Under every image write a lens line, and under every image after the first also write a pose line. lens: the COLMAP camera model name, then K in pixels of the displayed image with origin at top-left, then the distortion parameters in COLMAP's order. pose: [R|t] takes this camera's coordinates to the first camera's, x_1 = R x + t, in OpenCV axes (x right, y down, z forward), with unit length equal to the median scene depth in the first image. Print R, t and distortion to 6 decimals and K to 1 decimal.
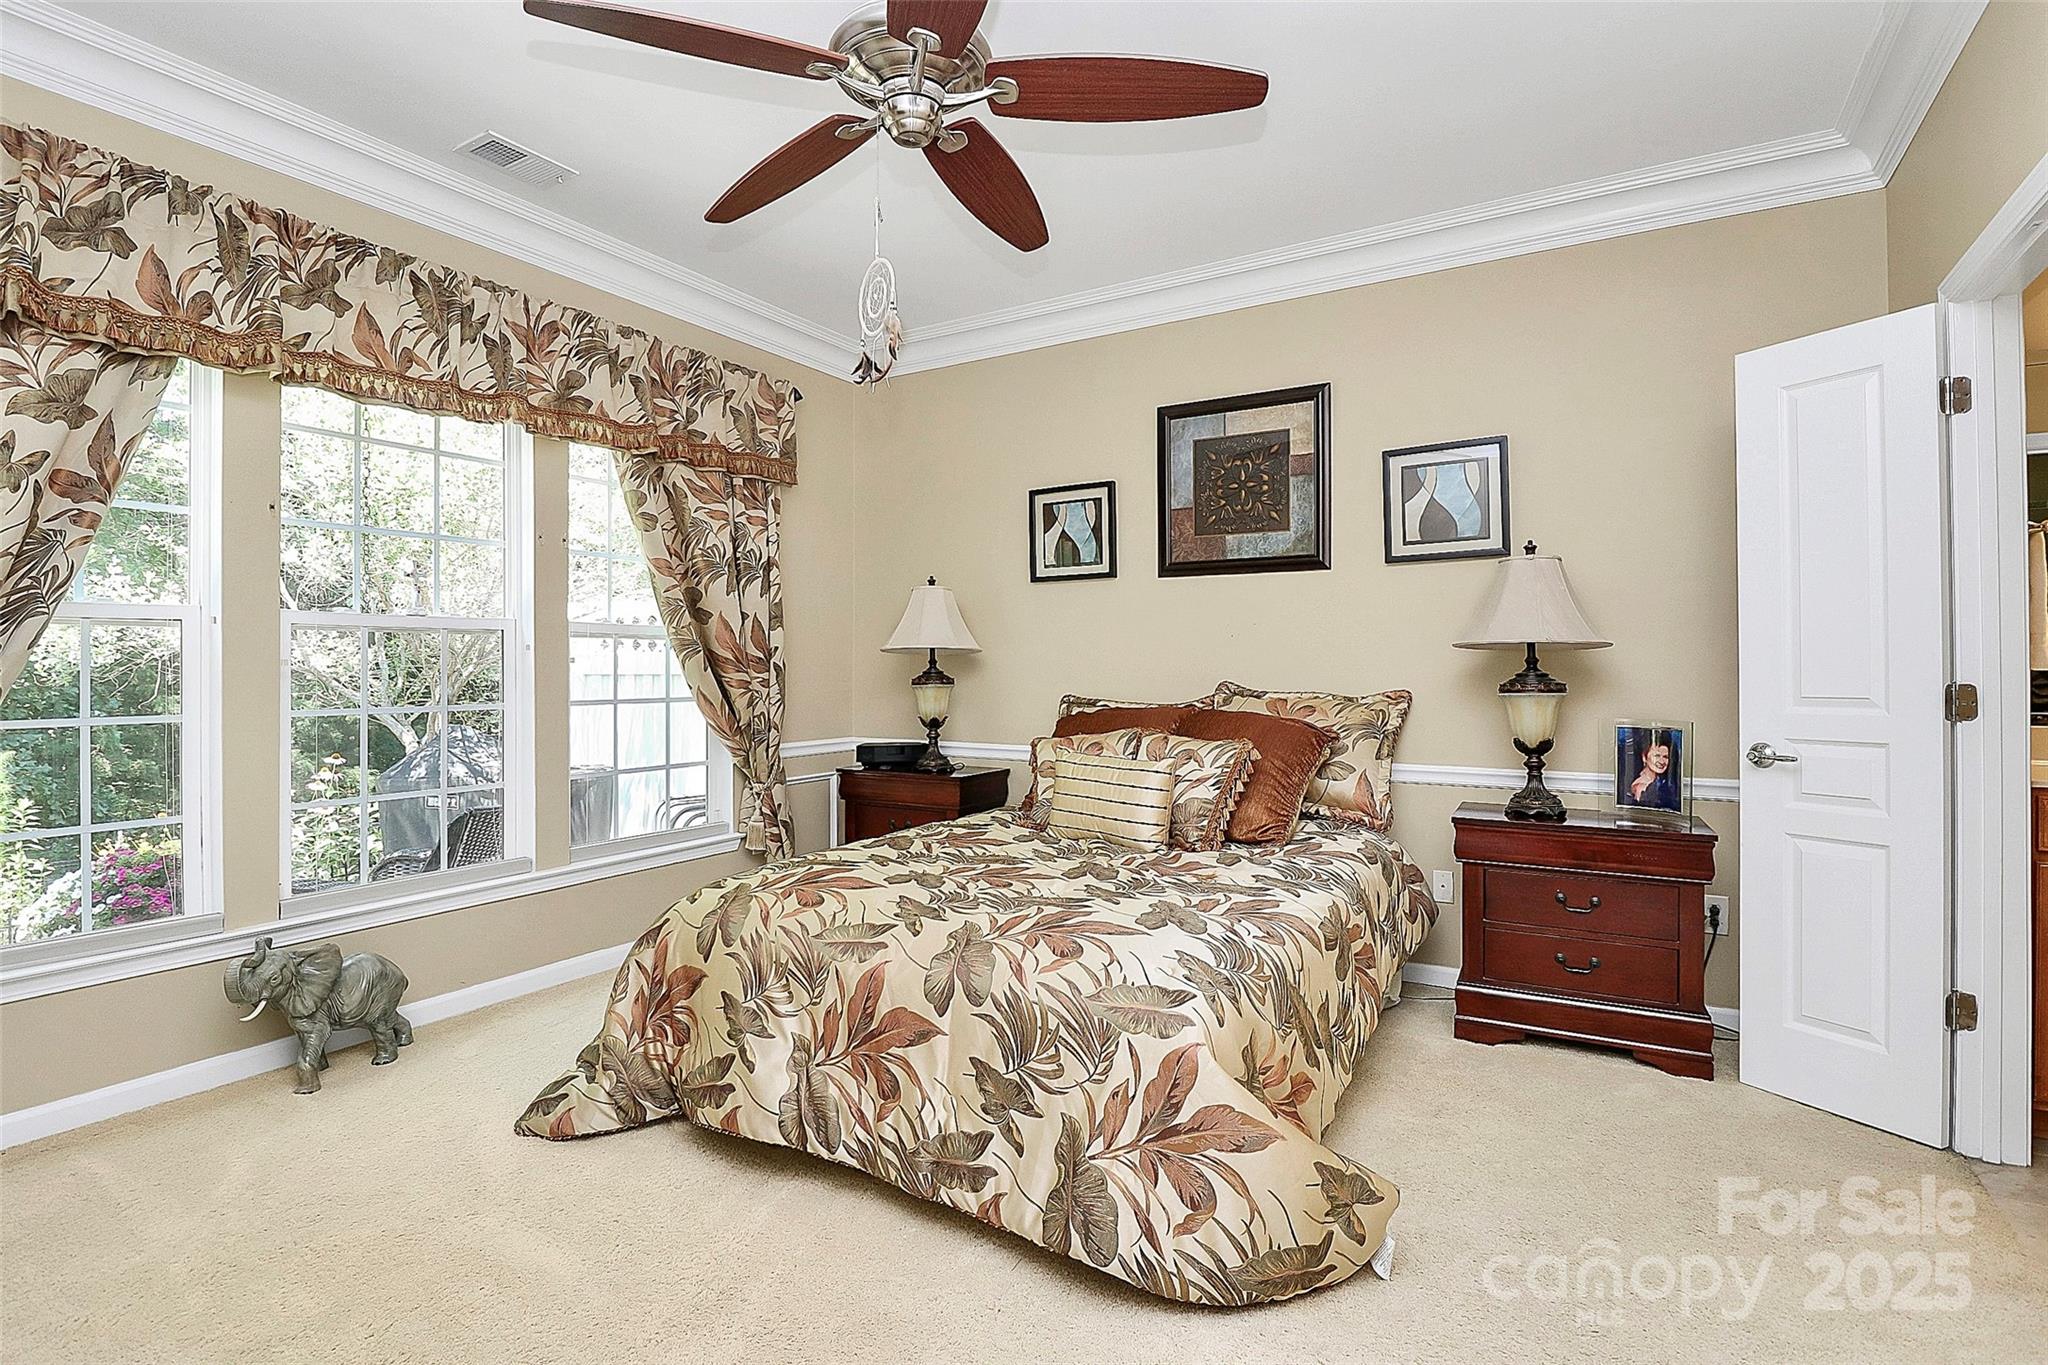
lens RADIAL K [[1004.4, 0, 1024.0], [0, 1004.4, 651.8], [0, 0, 1]] dist [0.024406, -0.000267]
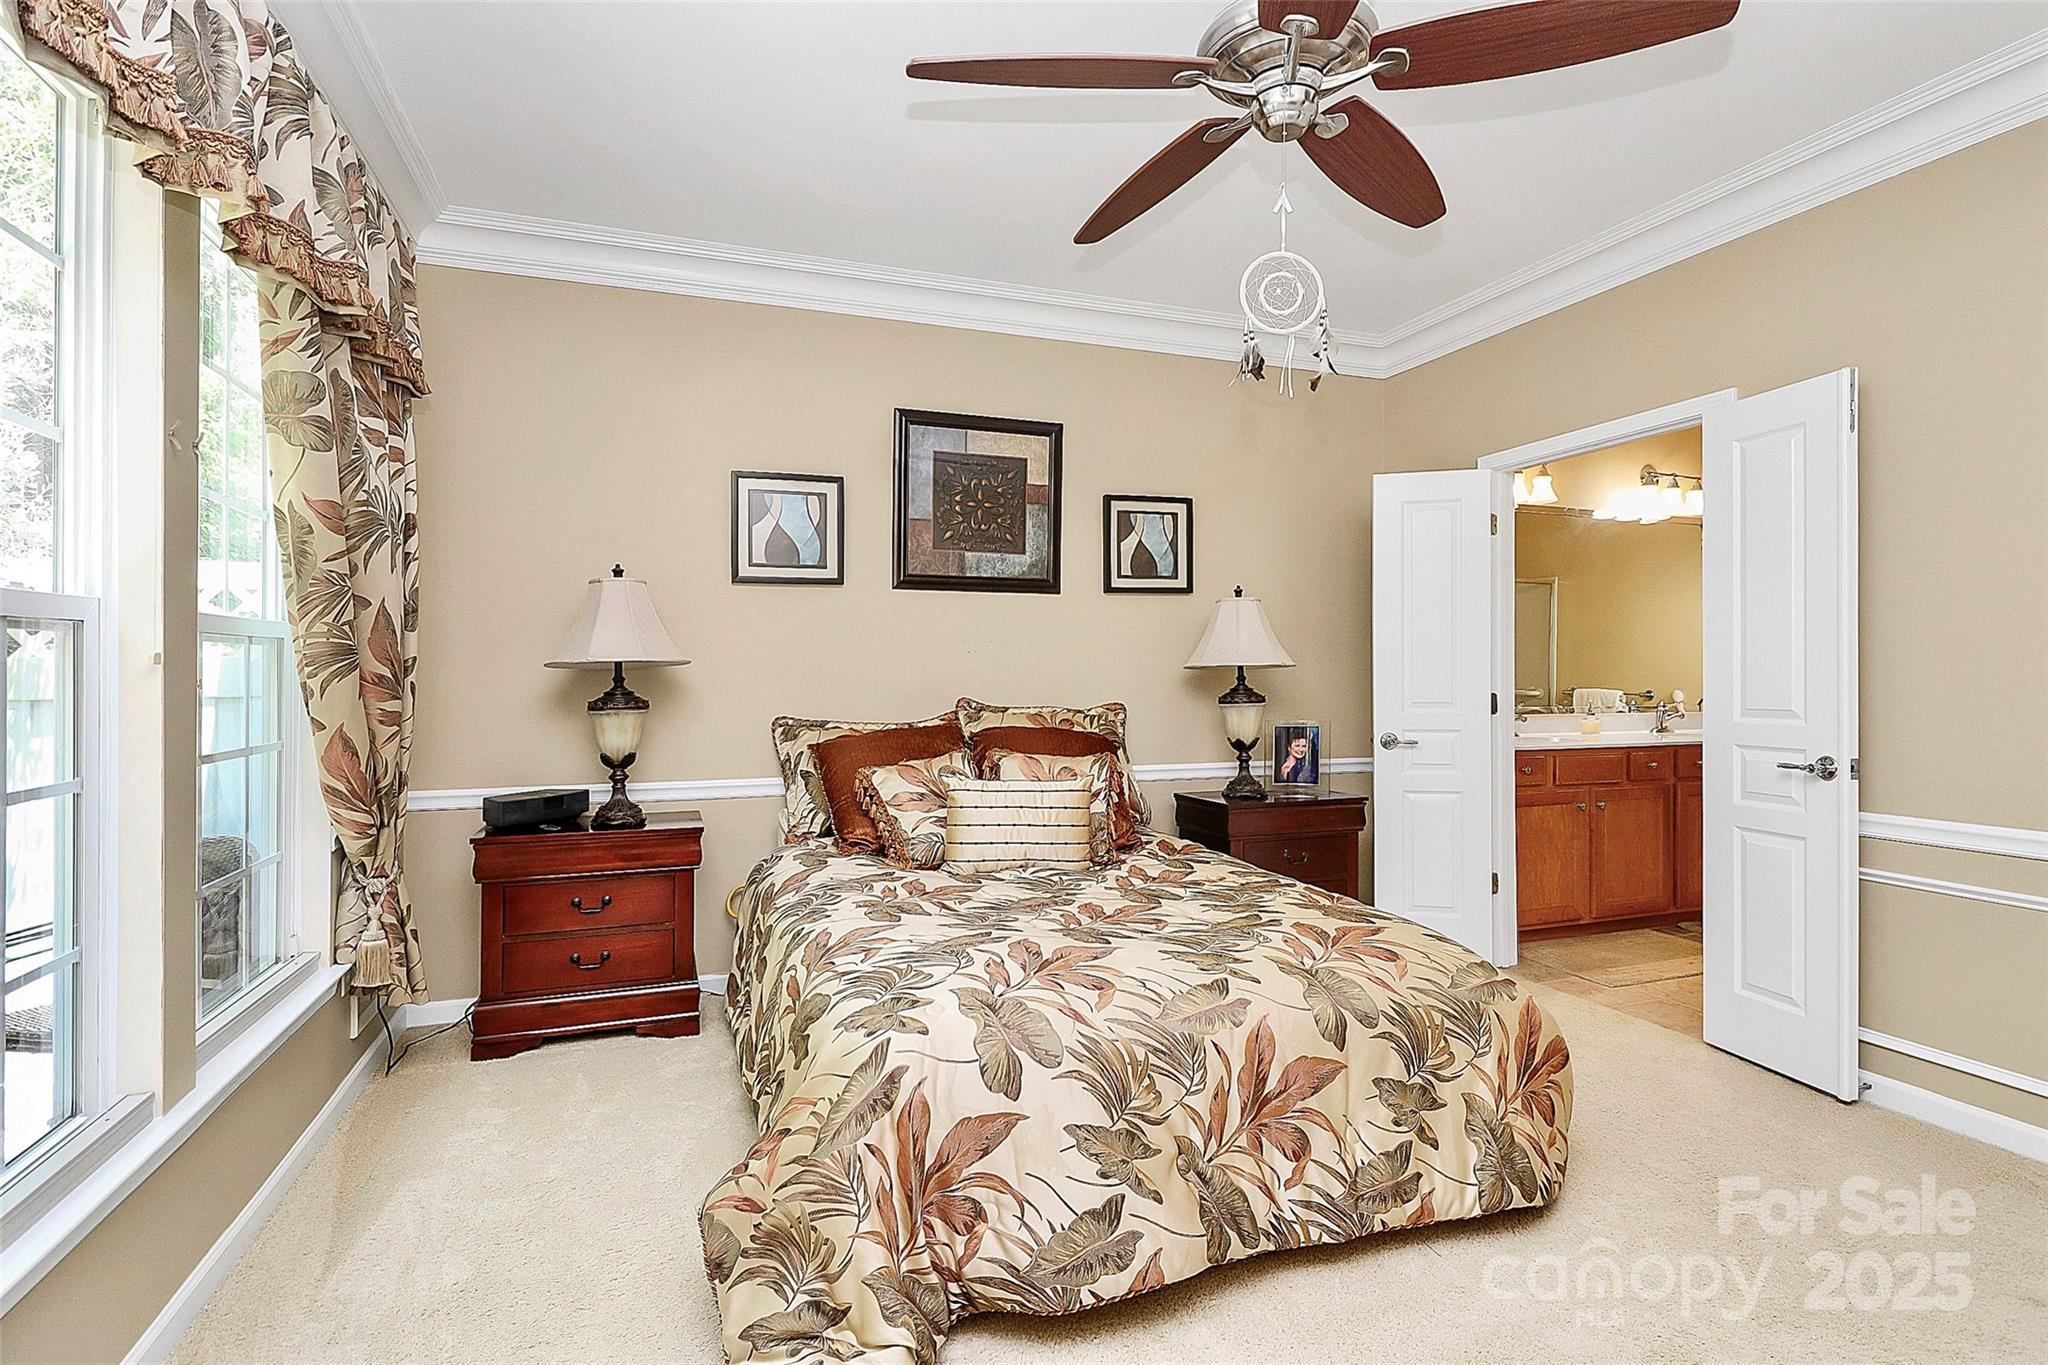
lens RADIAL K [[984.2, 0, 1026.2], [0, 984.2, 677.4], [0, 0, 1]] dist [-0.001663, -0.000720]
pose [[0.632613, 0.000472, 0.774468, -0.564056], [-0.005350, 0.999979, 0.003760, 0.004564], [-0.774450, -0.006522, 0.632602, 0.366349]]
